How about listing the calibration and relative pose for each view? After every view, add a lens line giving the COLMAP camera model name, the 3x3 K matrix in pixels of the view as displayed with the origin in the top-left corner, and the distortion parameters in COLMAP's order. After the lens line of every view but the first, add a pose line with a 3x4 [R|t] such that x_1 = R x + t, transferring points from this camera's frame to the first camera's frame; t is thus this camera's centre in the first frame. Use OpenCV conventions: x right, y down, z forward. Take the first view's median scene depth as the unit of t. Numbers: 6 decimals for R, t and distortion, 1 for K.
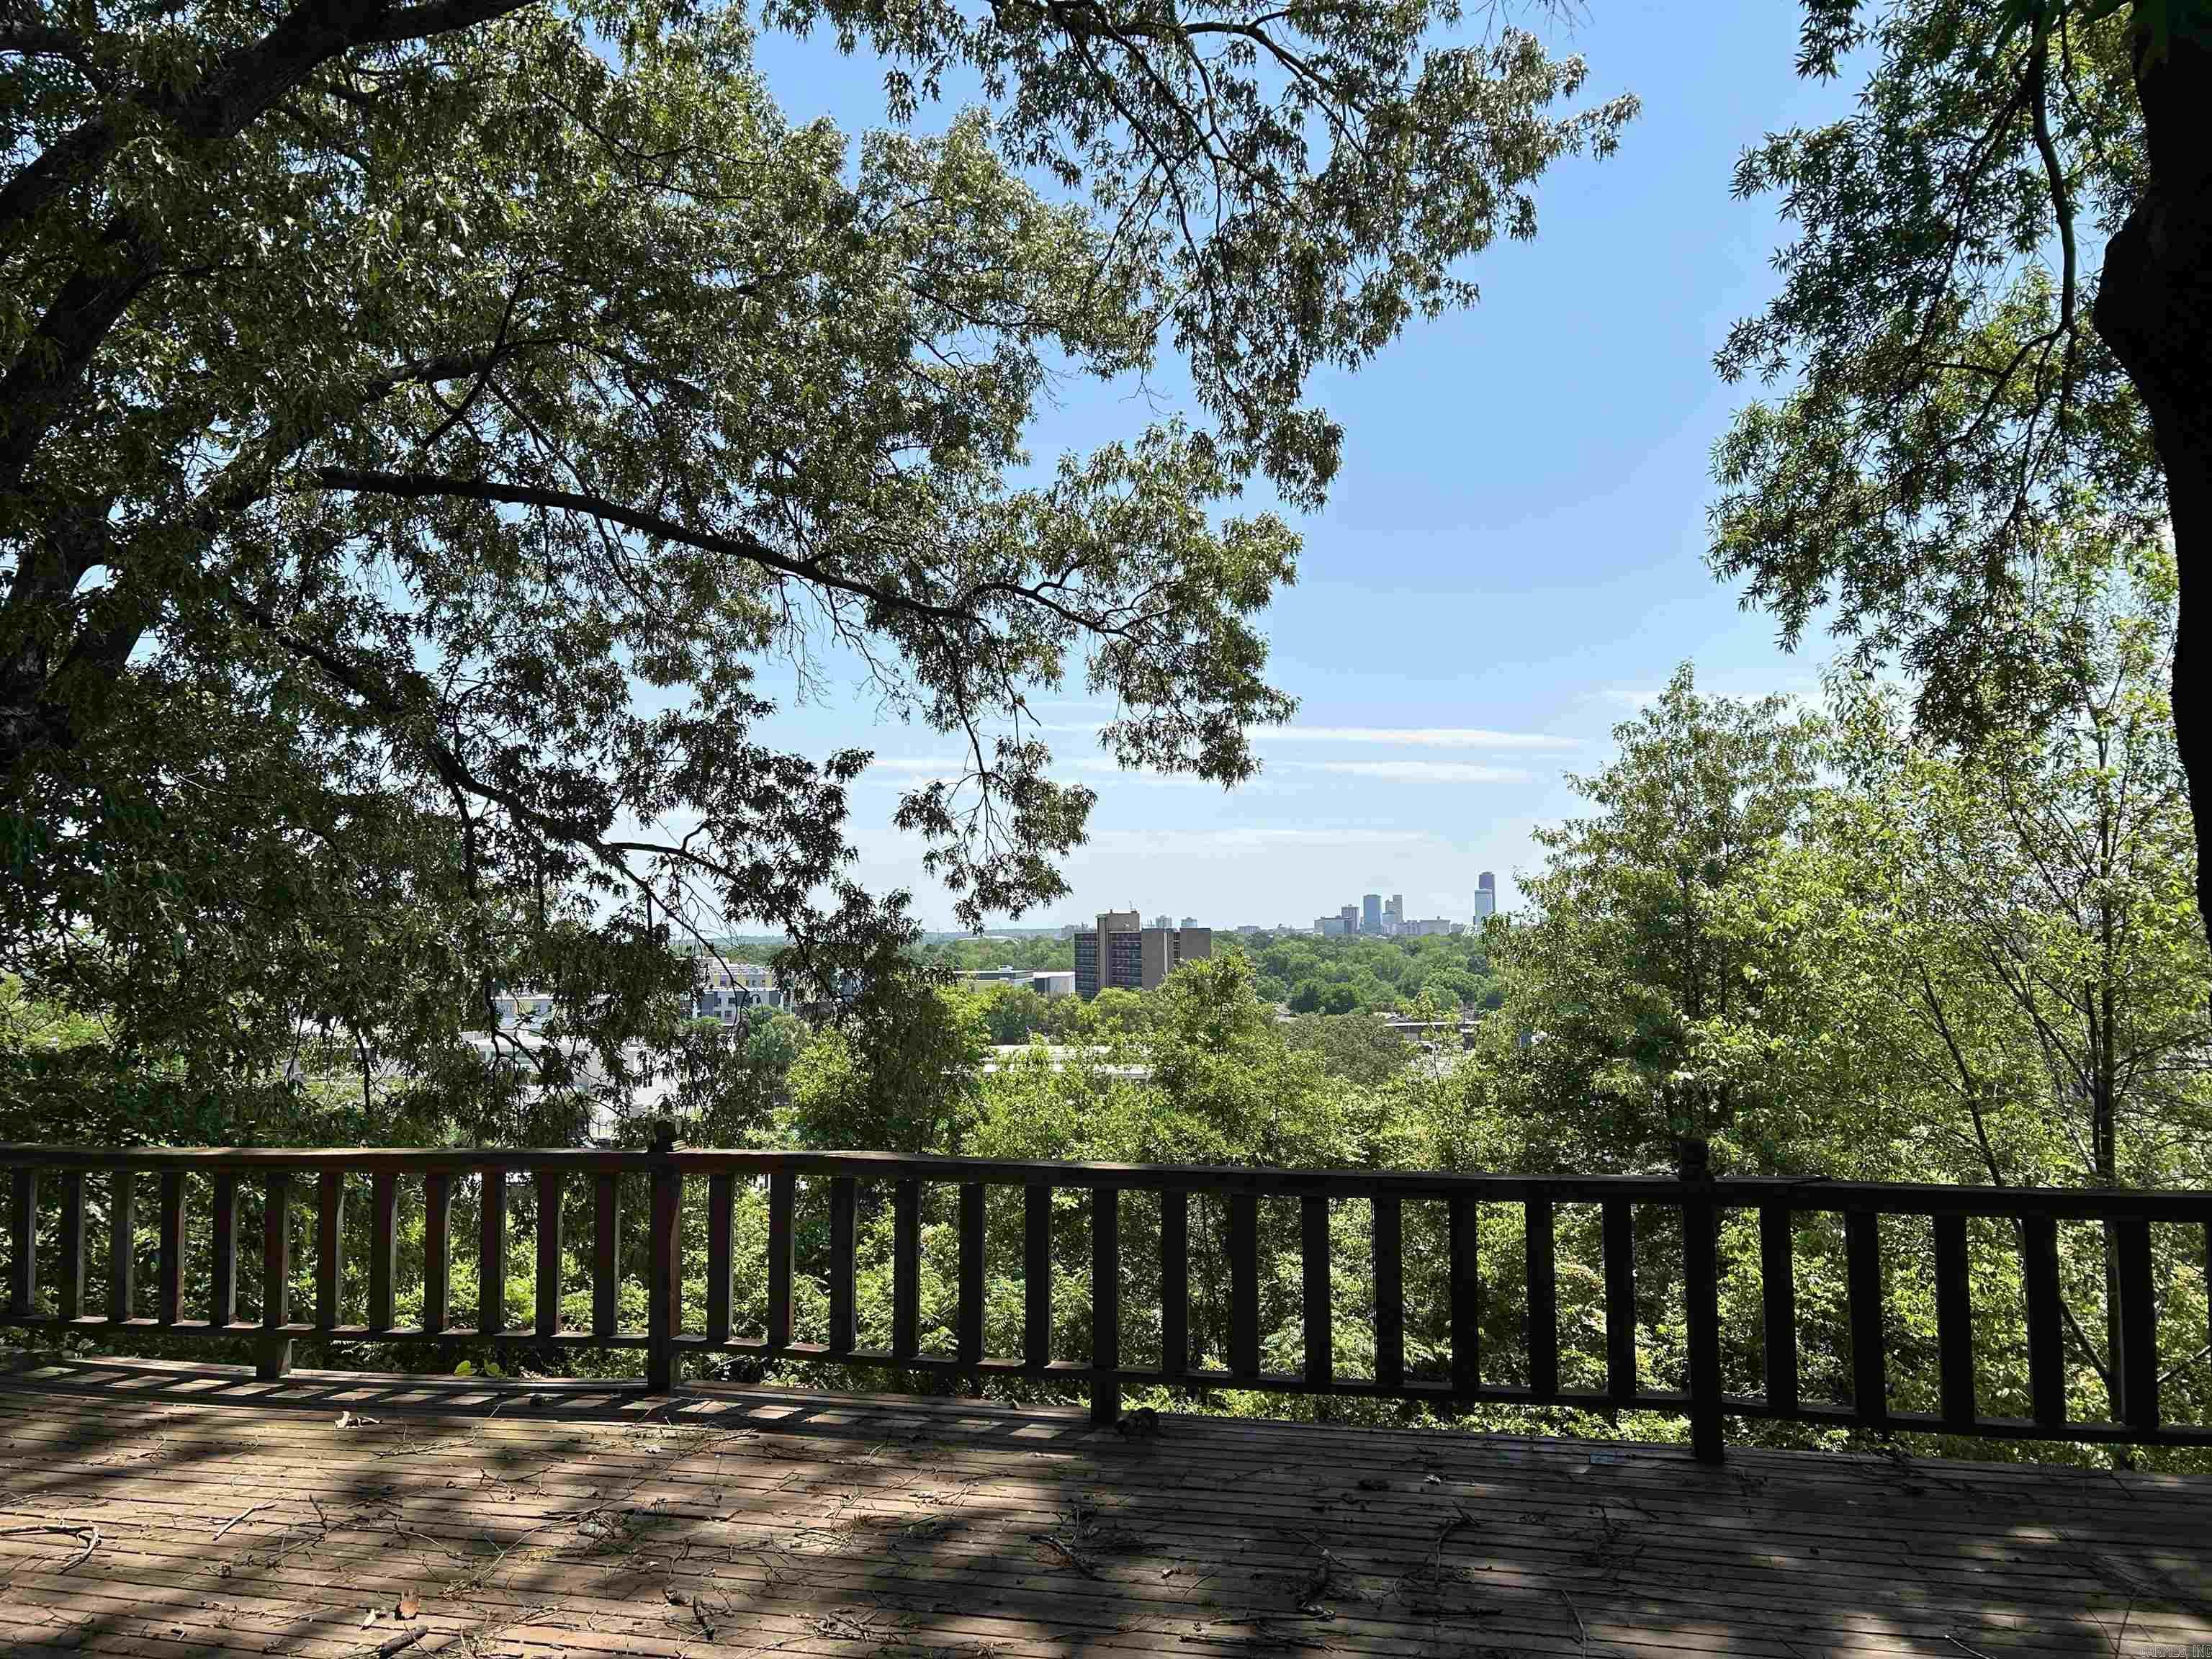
lens RADIAL K [[1665.9, 0, 1101.5], [0, 1665.9, 832.5], [0, 0, 1]] dist [0.038797, -0.009416]
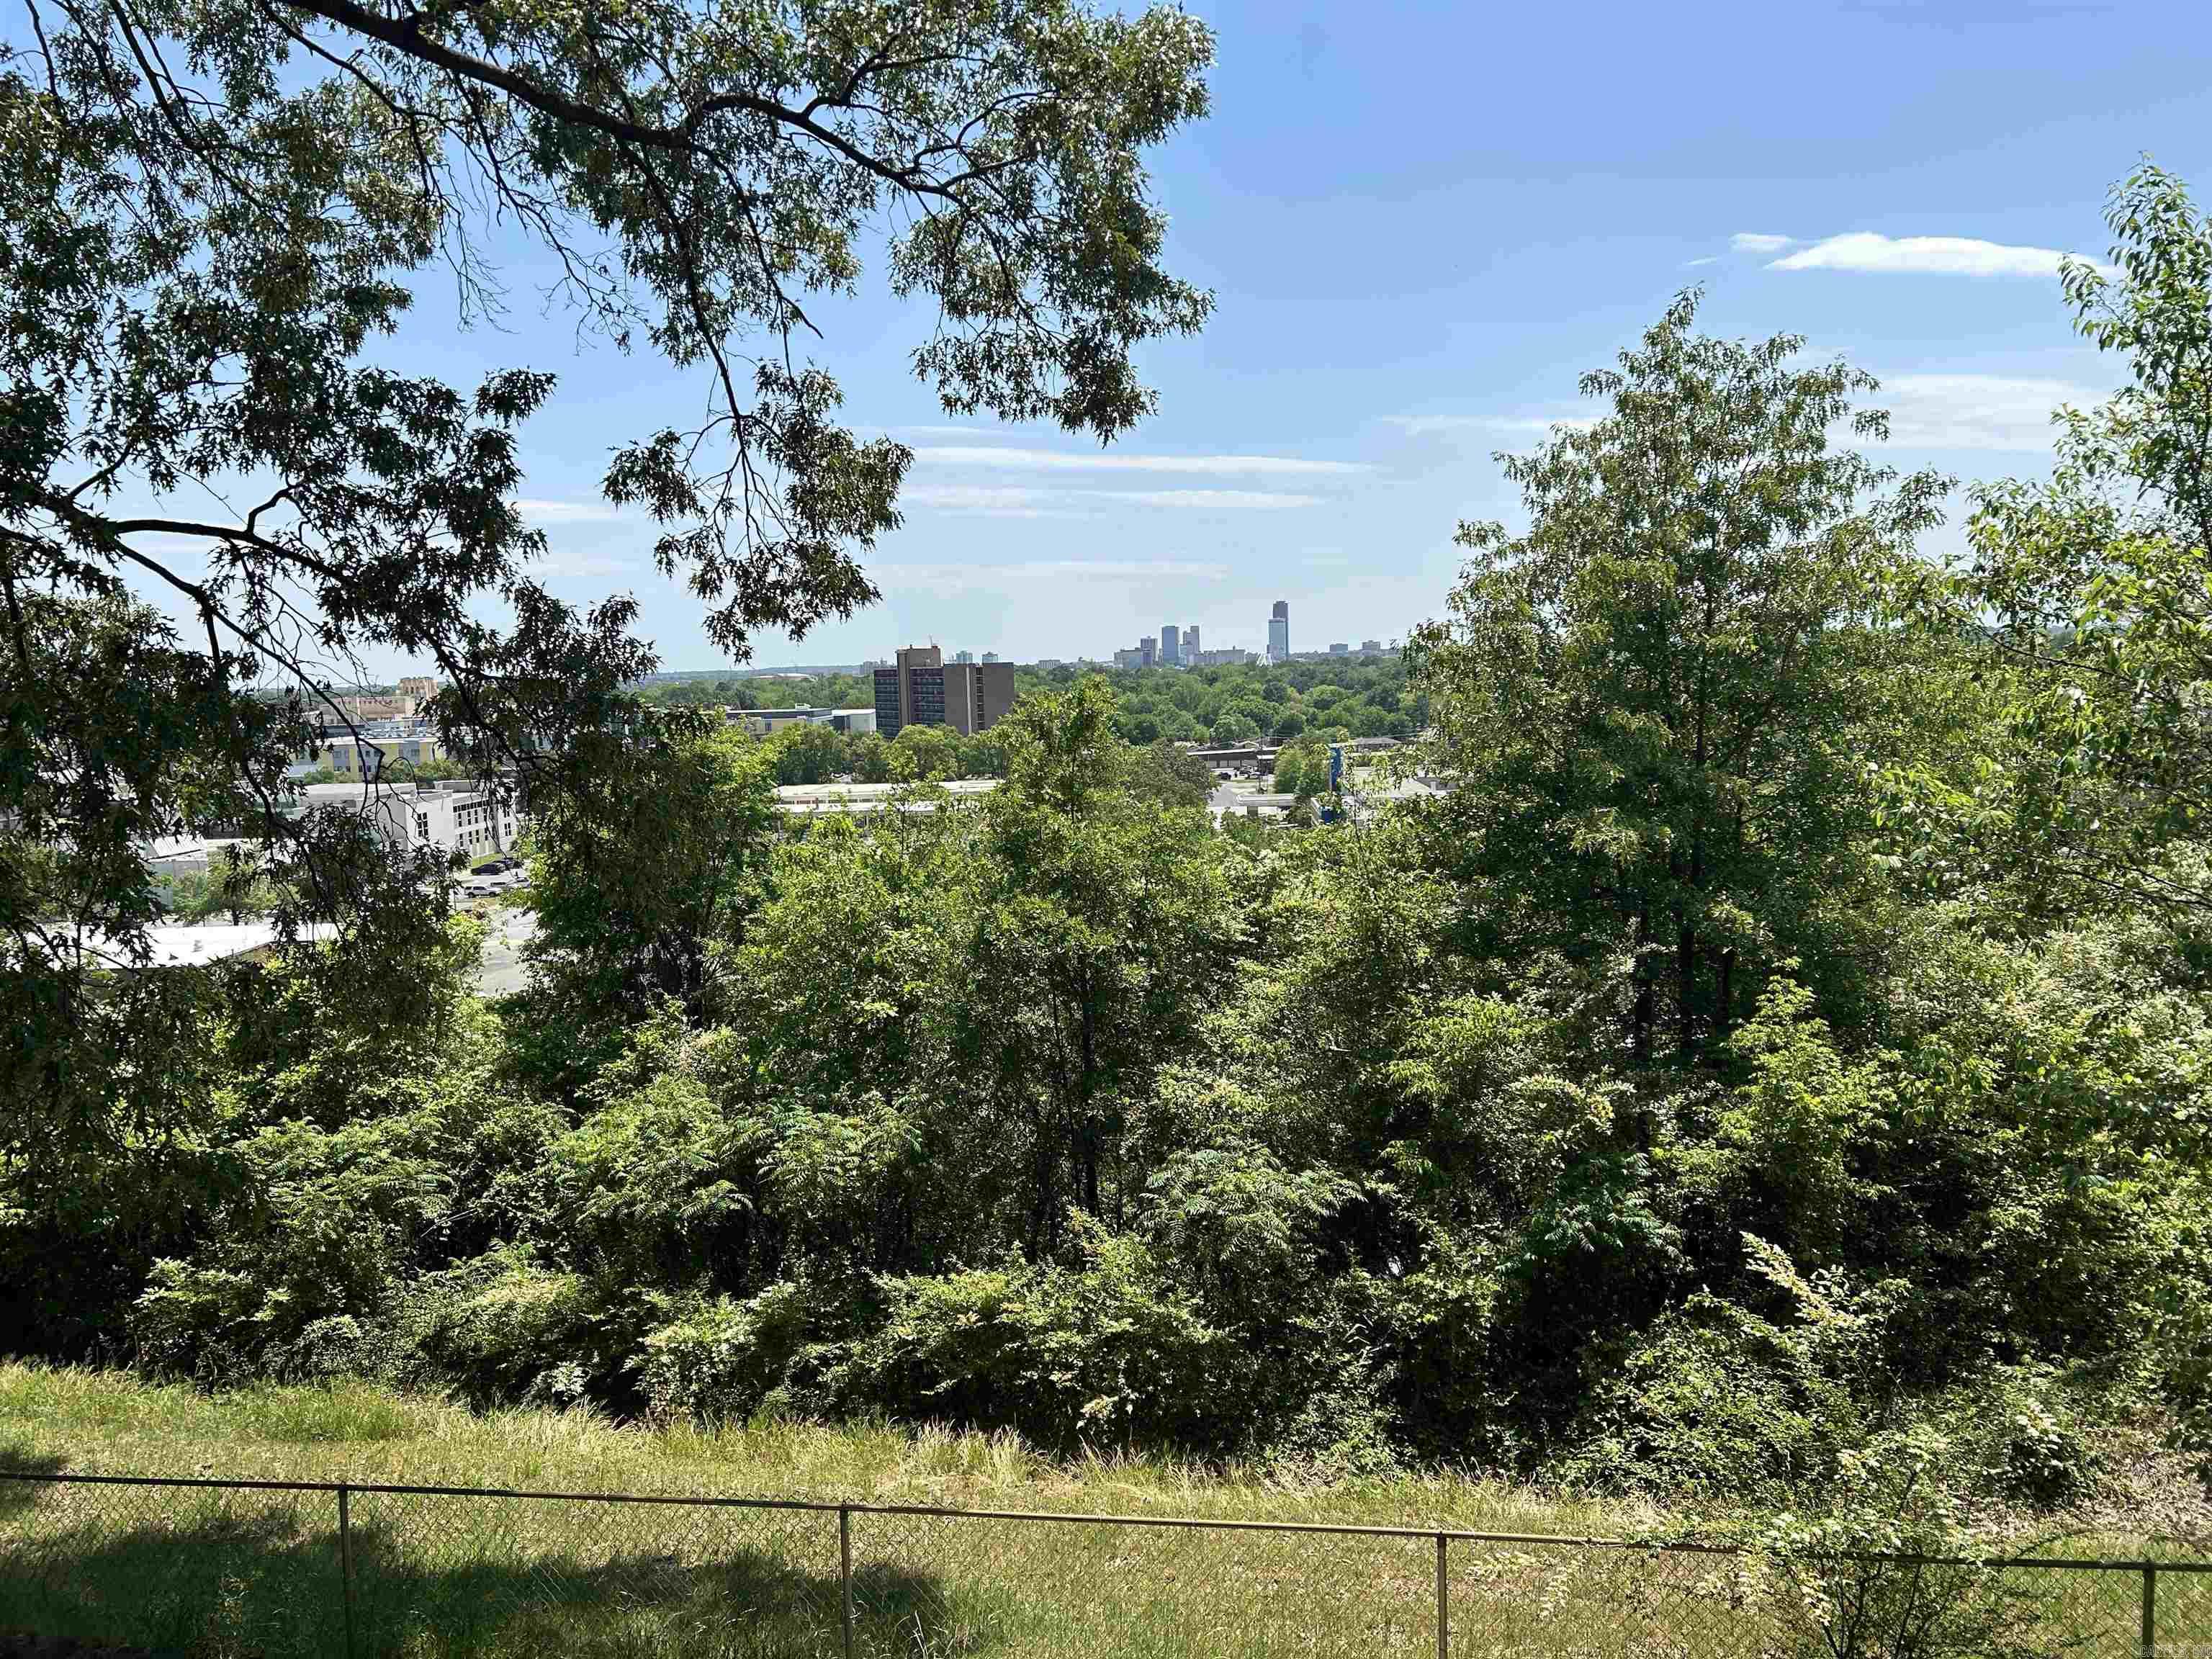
lens RADIAL K [[1665.9, 0, 1088.4], [0, 1665.9, 780.3], [0, 0, 1]] dist [0.038797, -0.009416]
pose [[0.993597, -0.026676, 0.109791, -0.009711], [0.012464, 0.991675, 0.128159, 0.023388], [-0.112295, -0.125970, 0.985658, 0.307026]]
